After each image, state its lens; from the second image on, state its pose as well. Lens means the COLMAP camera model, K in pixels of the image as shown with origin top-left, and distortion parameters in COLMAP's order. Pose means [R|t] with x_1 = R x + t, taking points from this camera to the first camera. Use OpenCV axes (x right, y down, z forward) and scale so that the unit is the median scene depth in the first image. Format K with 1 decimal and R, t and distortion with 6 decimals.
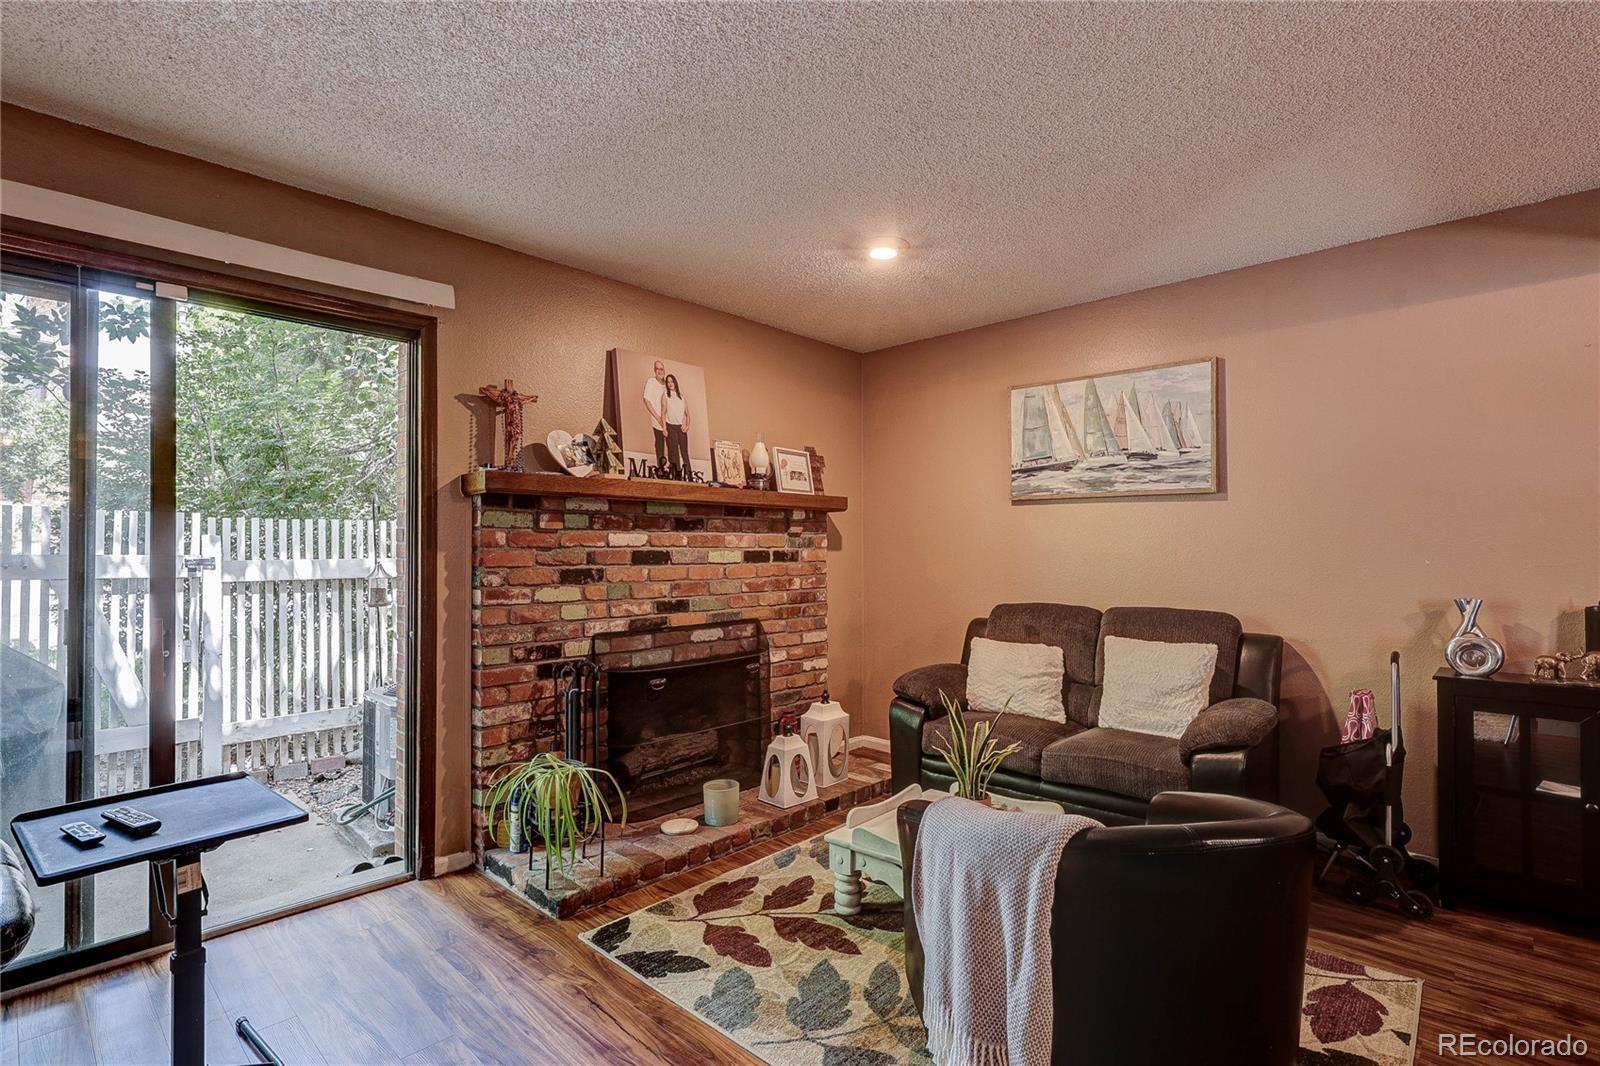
lens RADIAL K [[757.8, 0, 805.0], [0, 757.8, 540.2], [0, 0, 1]] dist [-0.002489, -0.000305]
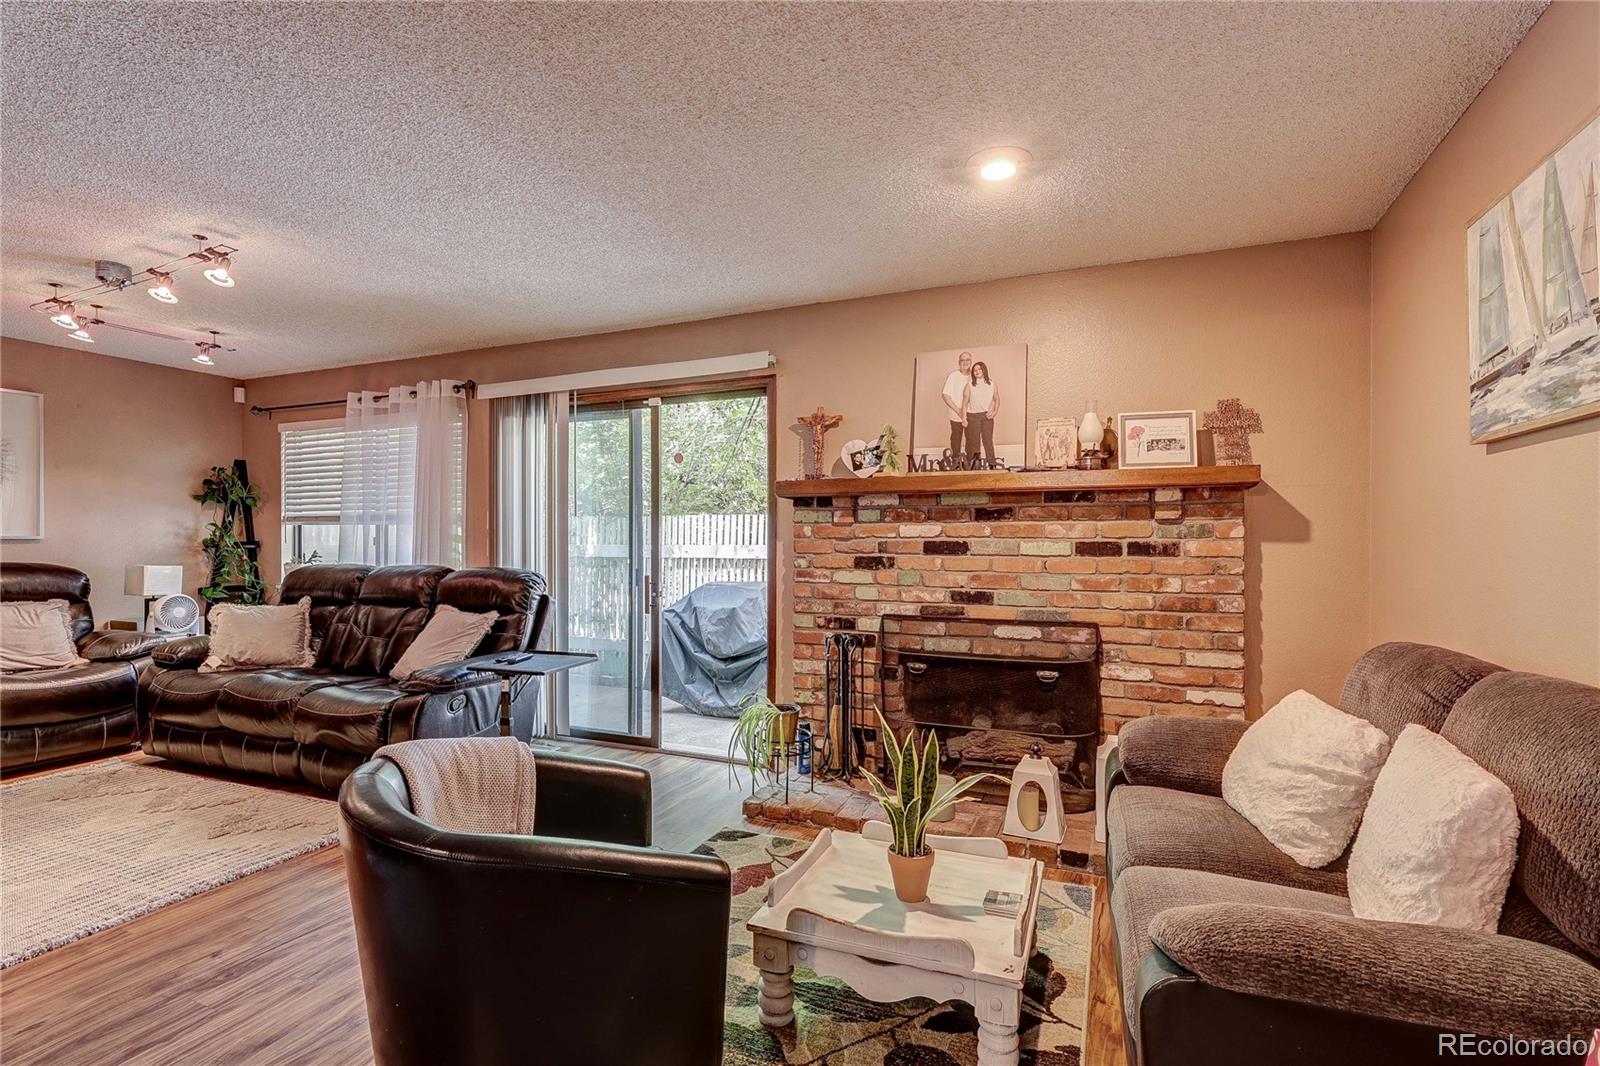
lens RADIAL K [[746.3, 0, 800.6], [0, 746.3, 539.9], [0, 0, 1]] dist [-0.002215, -0.000278]
pose [[0.341261, 0.002096, -0.939966, 0.672391], [0.009062, 0.999944, 0.005519, 0.004693], [0.939925, -0.010401, 0.341223, 0.462041]]
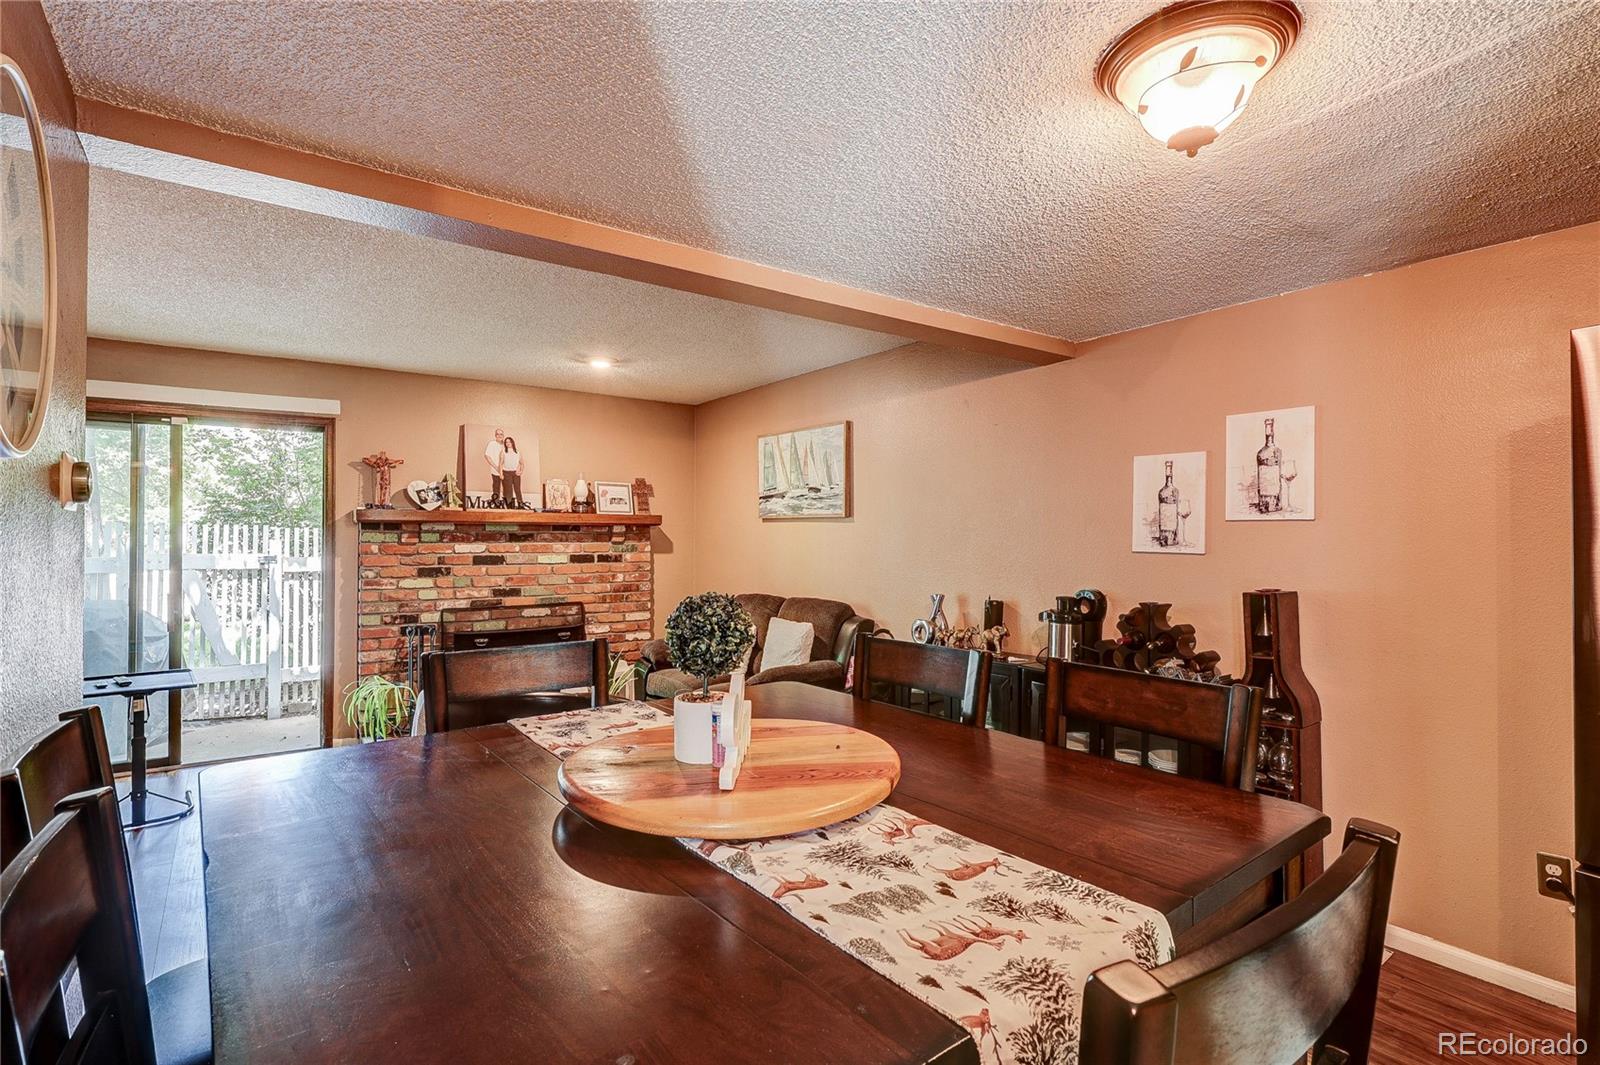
lens RADIAL K [[775.3, 0, 800.0], [0, 775.3, 532.5], [0, 0, 1]] dist [-0.000674, 0.000257]
pose [[0.982736, 0.001371, -0.185008, 0.687691], [-0.000648, 0.999992, 0.003968, -0.038302], [0.185012, -0.003780, 0.982729, -0.407370]]
